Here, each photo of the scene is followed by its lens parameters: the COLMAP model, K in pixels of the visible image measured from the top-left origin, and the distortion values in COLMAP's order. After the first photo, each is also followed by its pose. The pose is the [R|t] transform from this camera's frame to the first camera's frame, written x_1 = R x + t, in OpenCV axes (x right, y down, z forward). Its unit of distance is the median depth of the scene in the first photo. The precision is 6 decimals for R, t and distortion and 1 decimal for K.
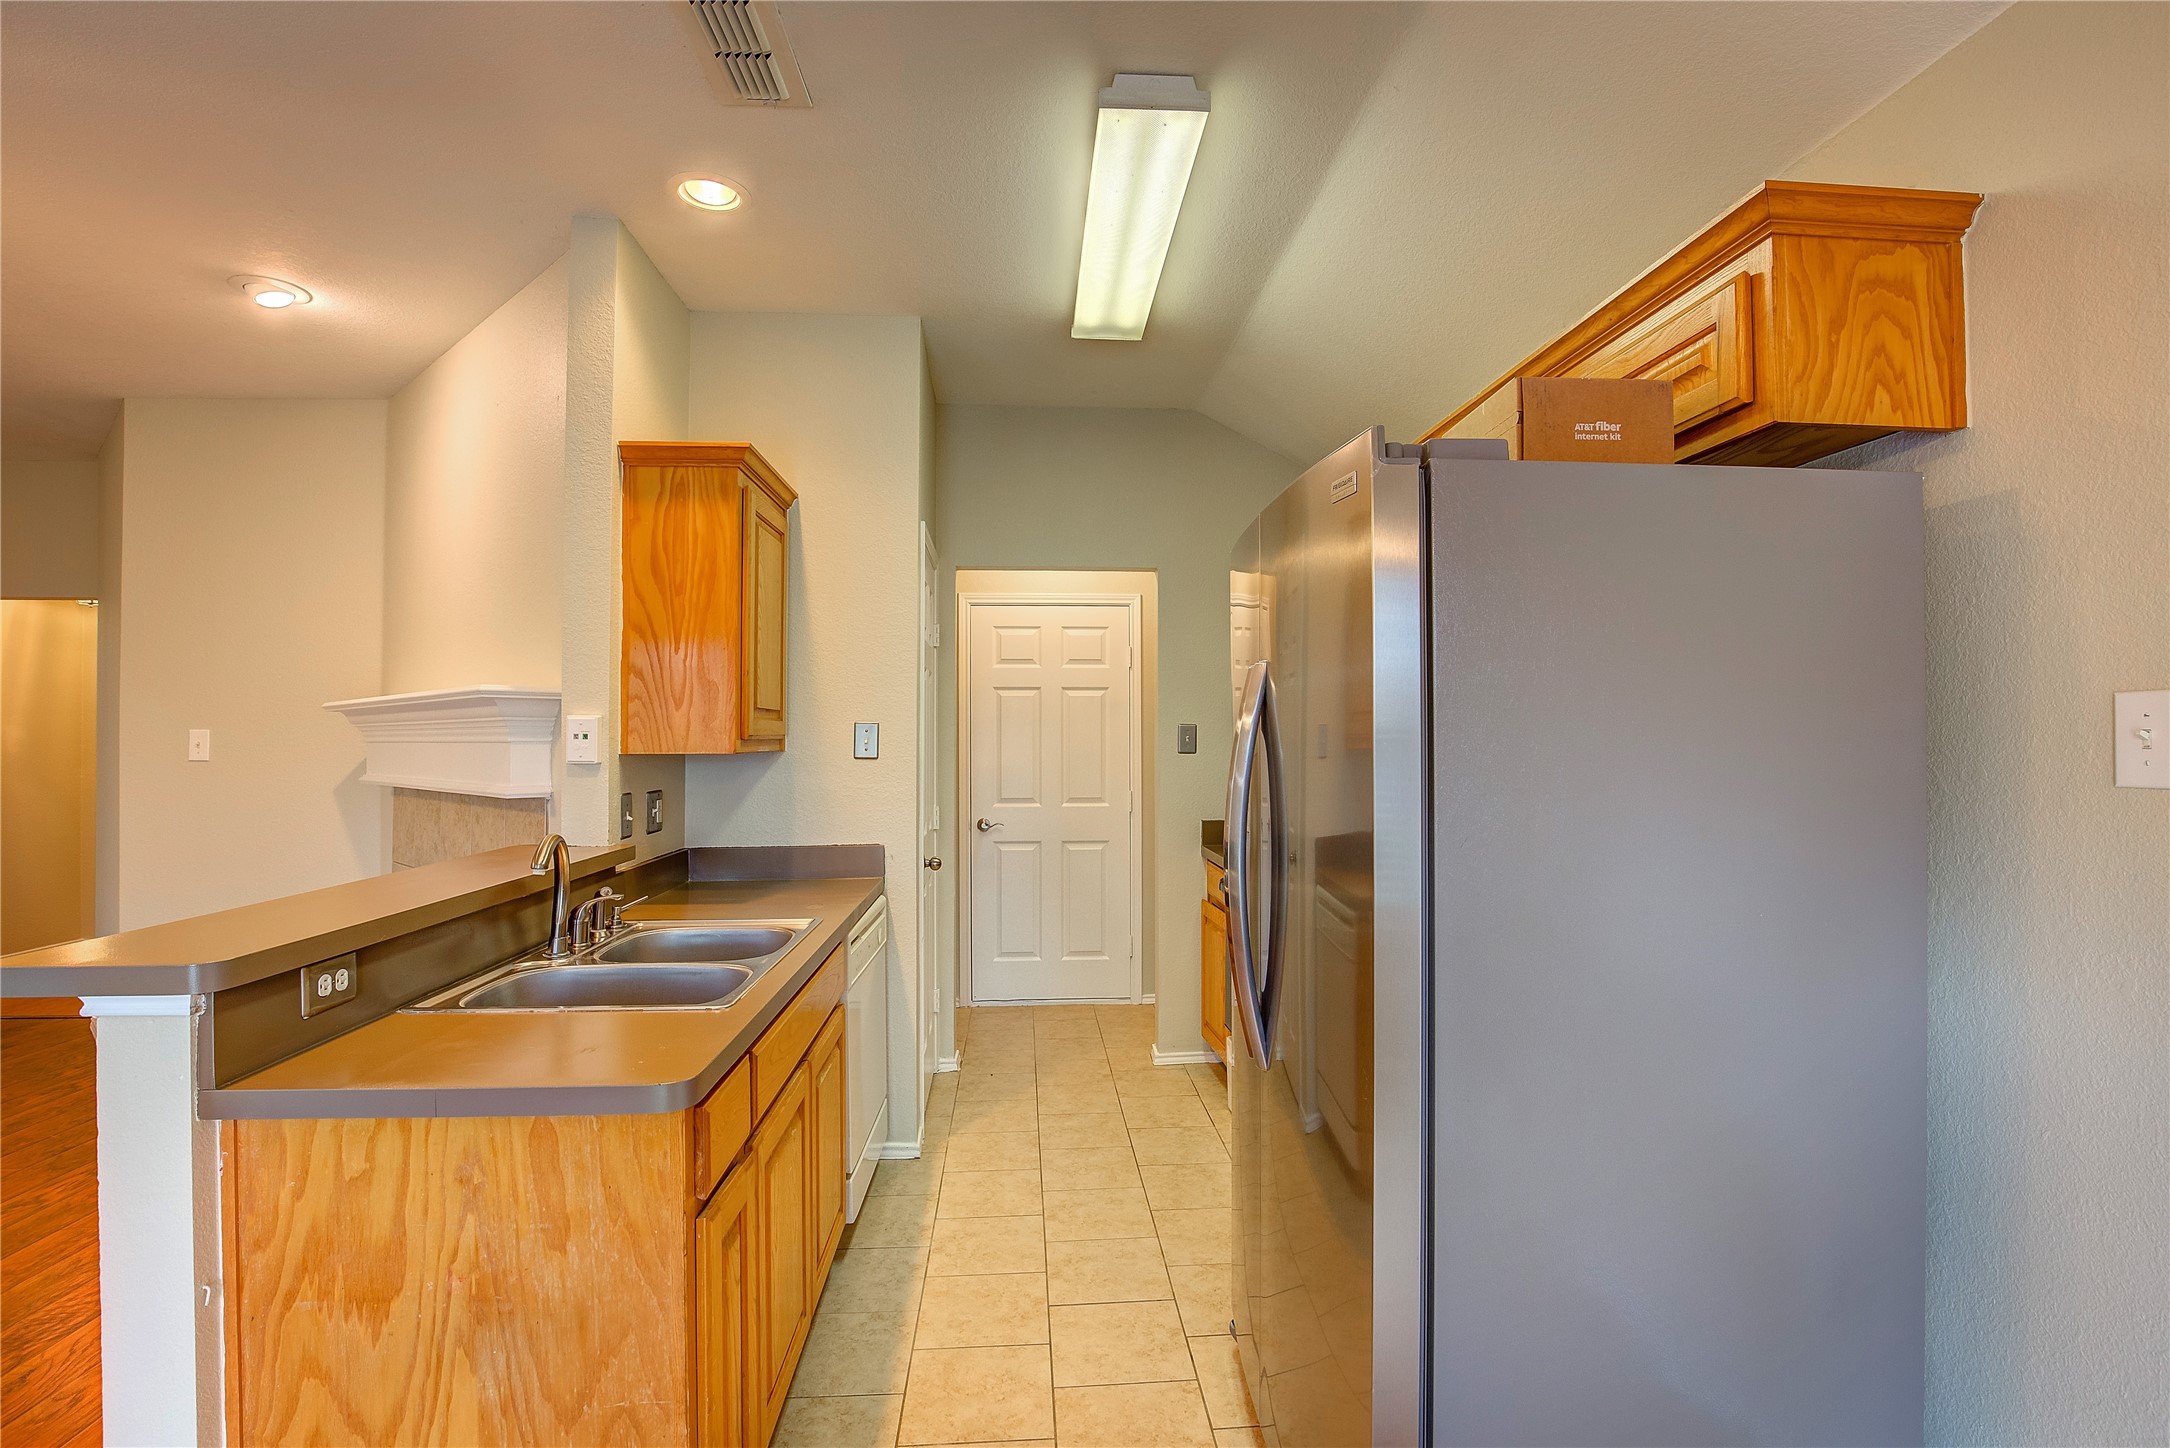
lens RADIAL K [[994.3, 0, 1074.6], [0, 994.3, 728.1], [0, 0, 1]] dist [-0.037712, 0.007564]
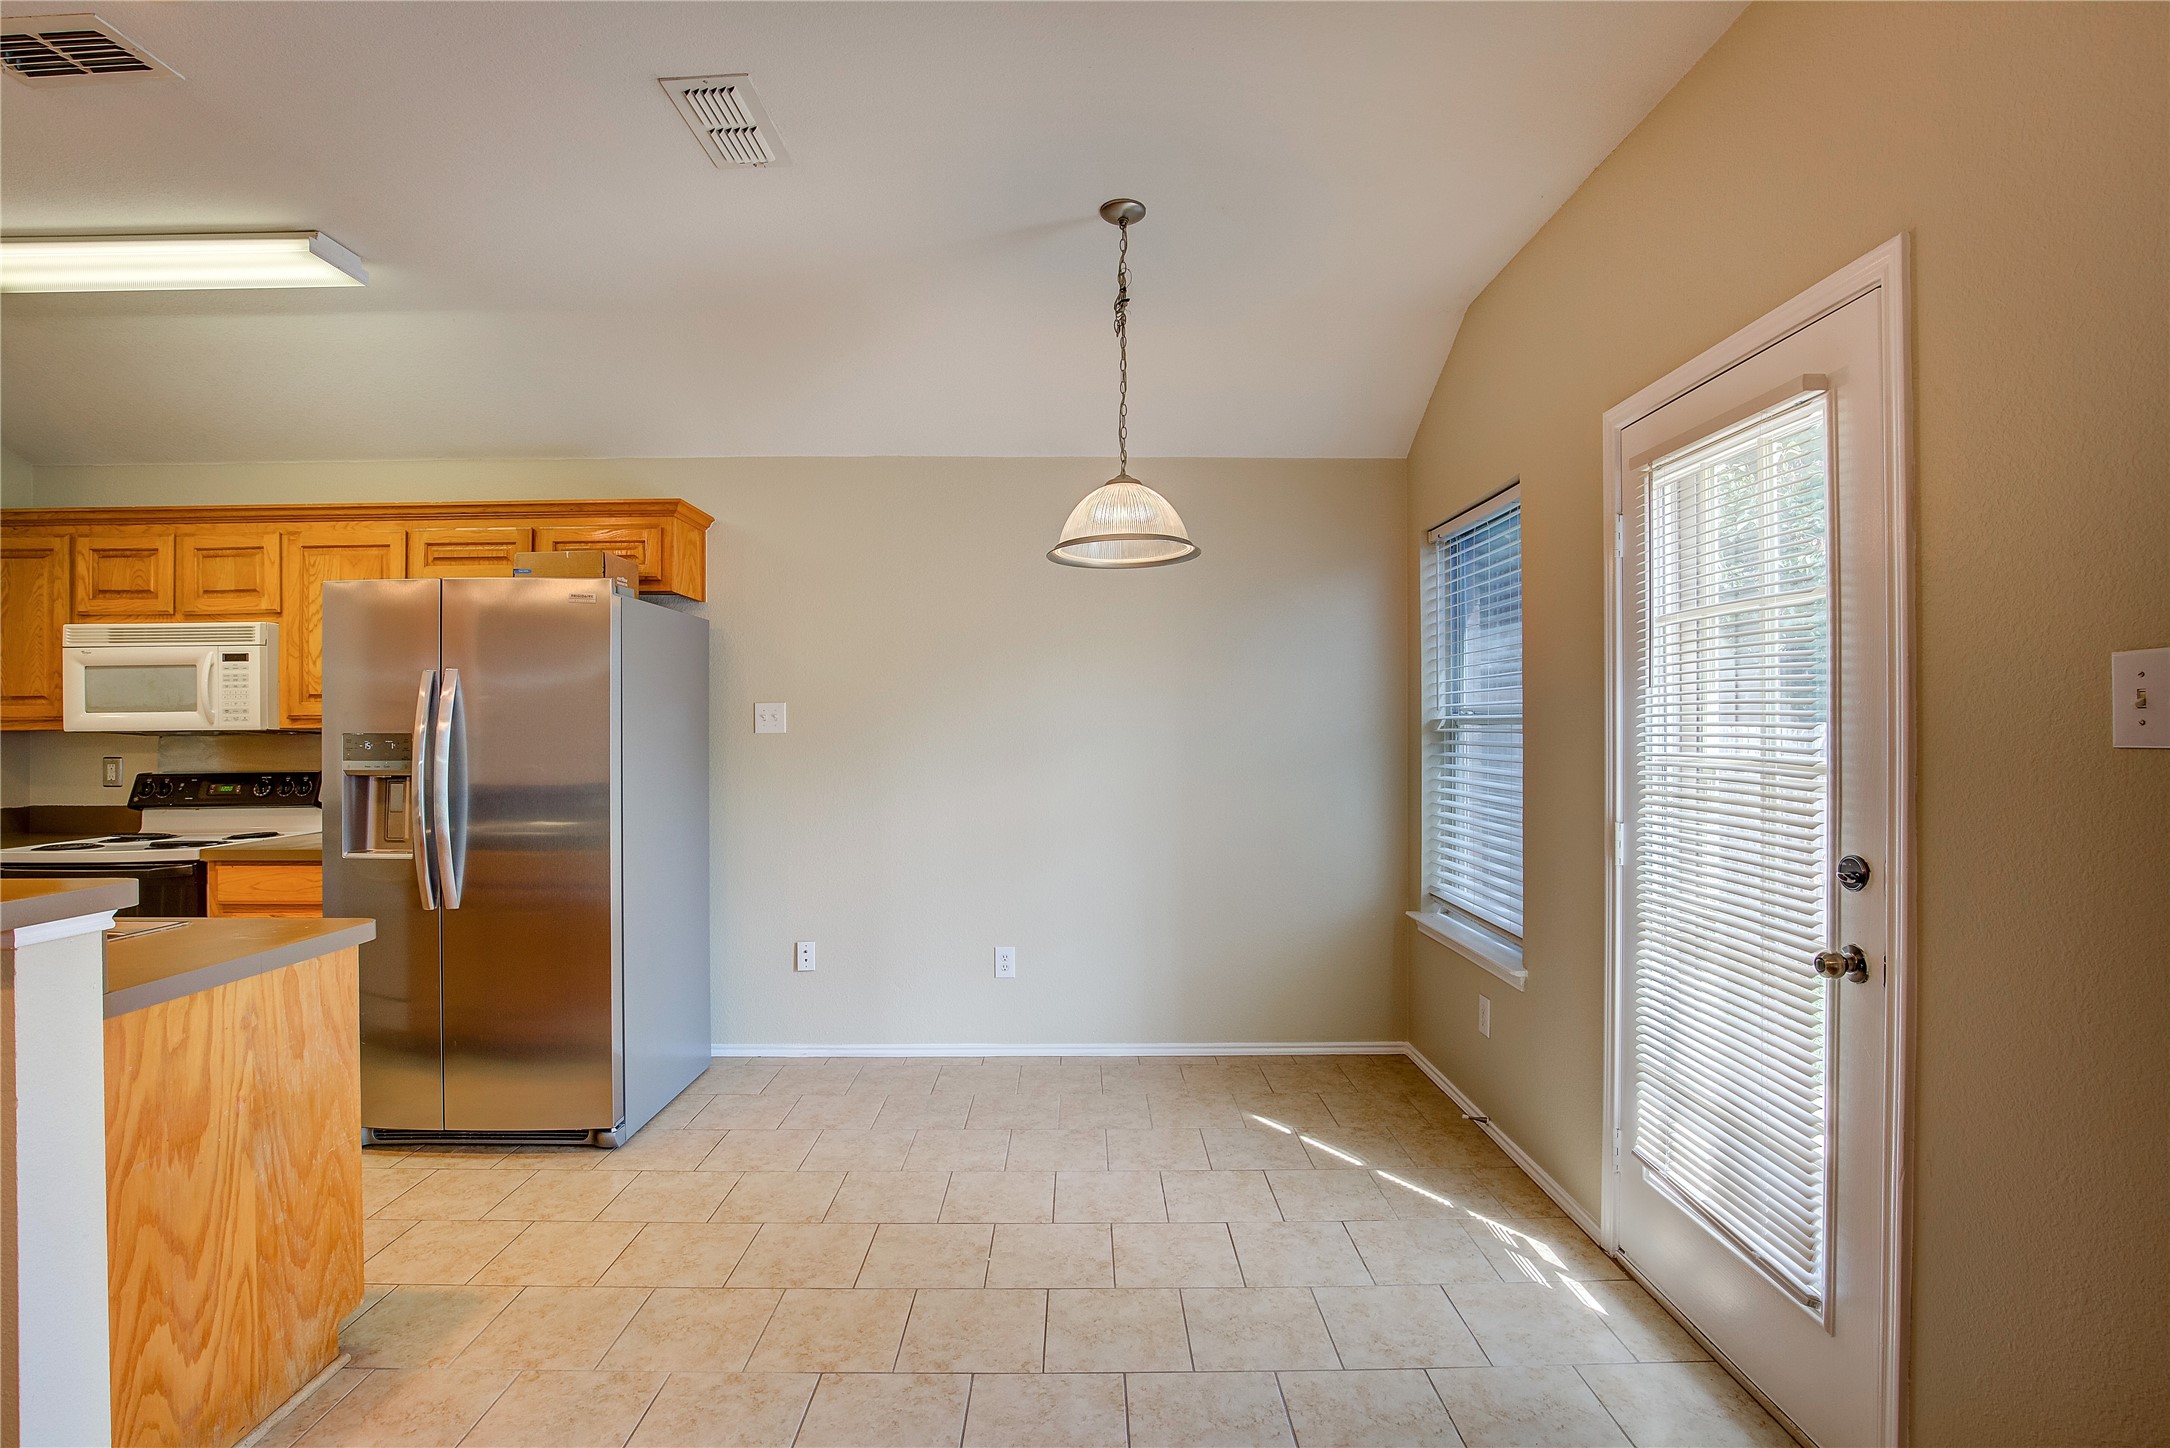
lens RADIAL K [[994.3, 0, 1090.6], [0, 994.3, 722.0], [0, 0, 1]] dist [-0.037712, 0.007564]
pose [[0.065061, 0.008369, 0.997846, -0.942147], [-0.004466, 0.999957, -0.008095, 0.021289], [-0.997871, -0.003930, 0.065096, -0.131486]]
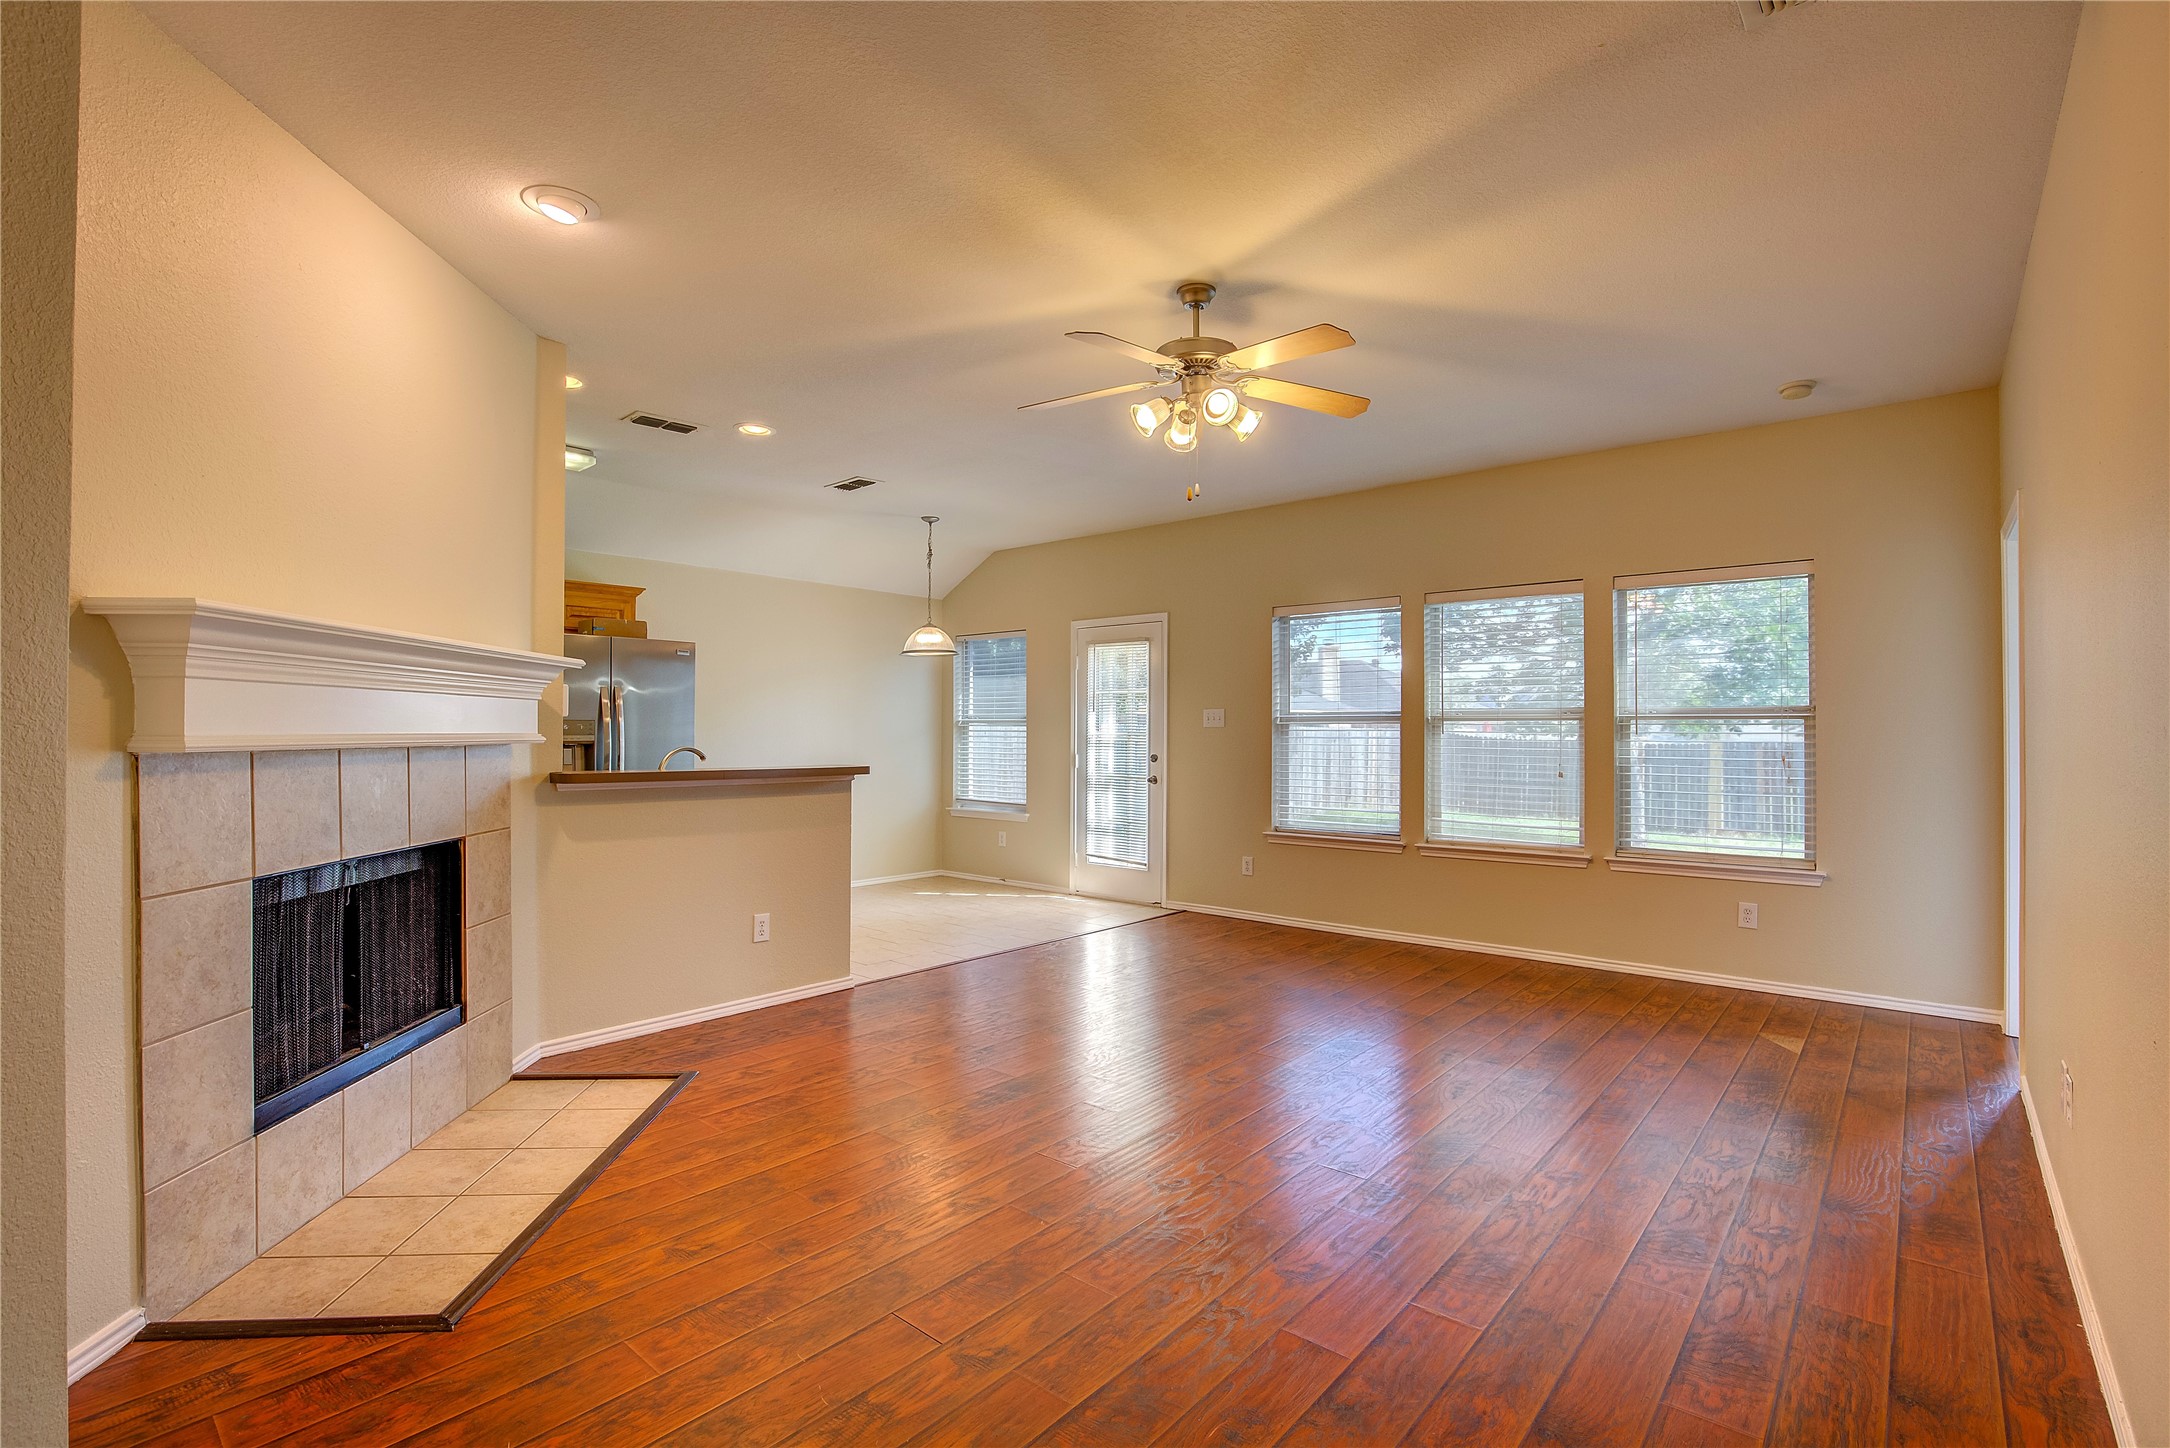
lens RADIAL K [[994.3, 0, 1095.1], [0, 994.3, 718.0], [0, 0, 1]] dist [-0.037712, 0.007564]
pose [[-0.712730, 0.011748, 0.701341, -2.056790], [-0.006555, 0.999705, -0.023407, 0.065393], [-0.701408, -0.021280, -0.712442, 1.444774]]
